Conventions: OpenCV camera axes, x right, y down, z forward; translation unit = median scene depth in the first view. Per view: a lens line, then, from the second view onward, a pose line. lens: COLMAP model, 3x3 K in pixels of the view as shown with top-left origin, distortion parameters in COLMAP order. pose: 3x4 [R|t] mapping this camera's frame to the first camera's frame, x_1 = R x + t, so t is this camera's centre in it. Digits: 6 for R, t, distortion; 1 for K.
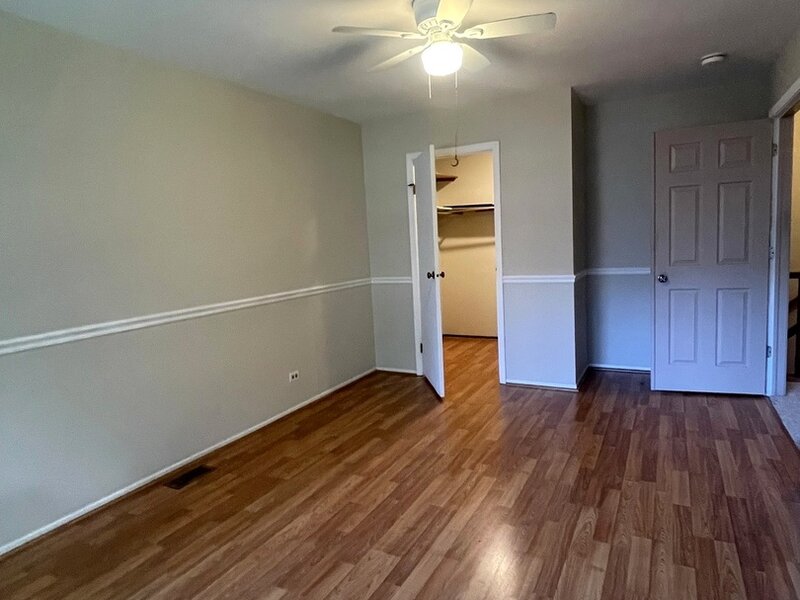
lens RADIAL K [[520.7, 0, 400.0], [0, 520.7, 300.0], [0, 0, 1]] dist [0.003708, -0.000308]
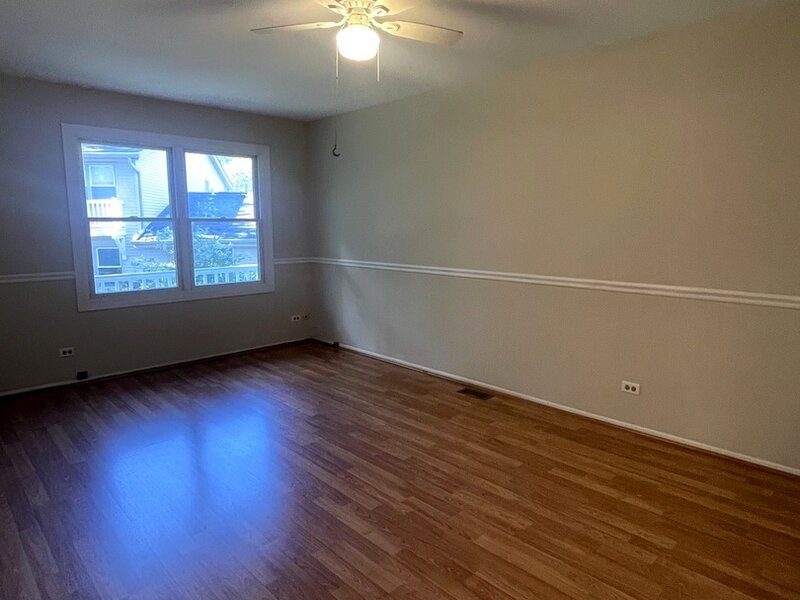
lens RADIAL K [[520.7, 0, 400.0], [0, 520.7, 300.0], [0, 0, 1]] dist [0.003708, -0.000308]
pose [[-0.335668, 0.192691, -0.922062, 0.881046], [-0.087057, 0.968319, 0.234050, -0.199468], [0.937949, 0.158835, -0.308258, 1.227847]]
